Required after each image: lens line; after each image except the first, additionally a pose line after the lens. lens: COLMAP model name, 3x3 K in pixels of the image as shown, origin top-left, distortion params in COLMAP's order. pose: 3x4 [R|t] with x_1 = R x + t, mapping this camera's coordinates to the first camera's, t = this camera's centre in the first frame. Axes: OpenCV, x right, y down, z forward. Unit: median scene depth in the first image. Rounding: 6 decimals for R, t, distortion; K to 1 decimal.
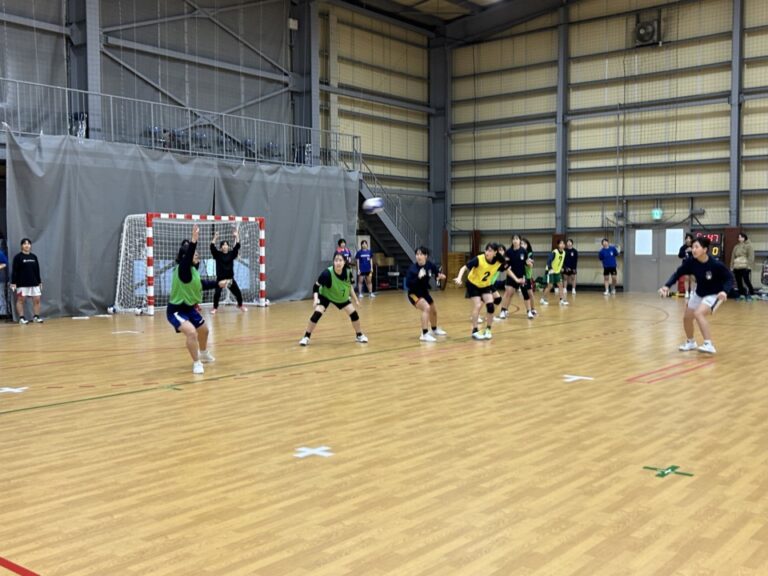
lens RADIAL K [[827.4, 0, 382.5], [0, 827.4, 285.9], [0, 0, 1]] dist [0.010486, 0.000000]
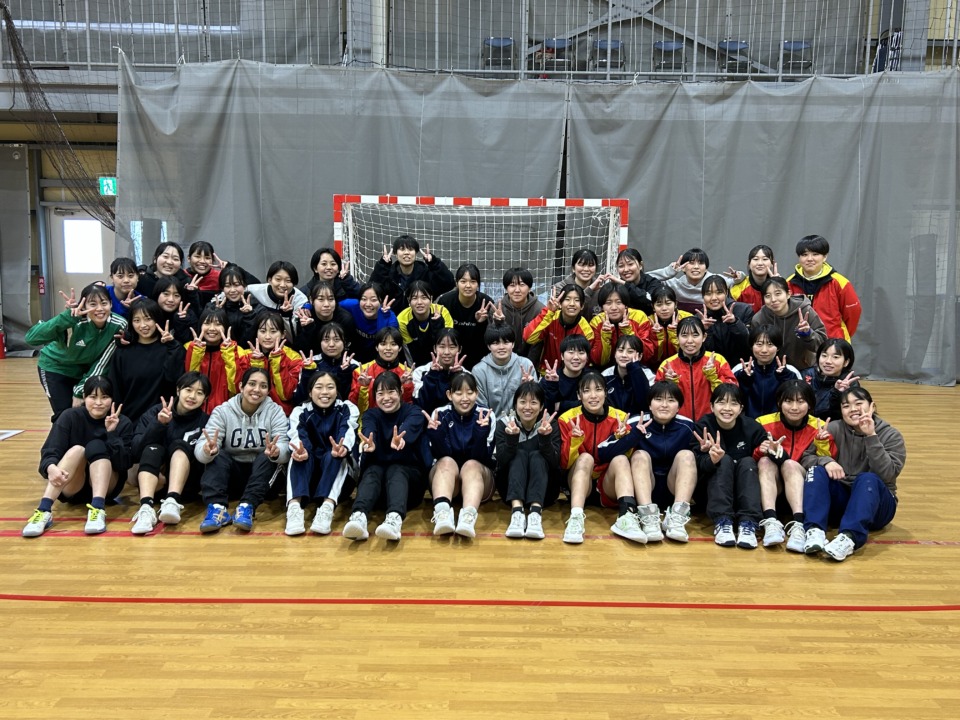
lens RADIAL K [[864.6, 0, 463.8], [0, 864.6, 380.0], [0, 0, 1]] dist [0.002806, 0.019340]
pose [[0.635019, 0.131348, -0.761248, 0.100536], [-0.049161, 0.990313, 0.129862, -0.023410], [0.770930, -0.045041, 0.635325, 0.353275]]
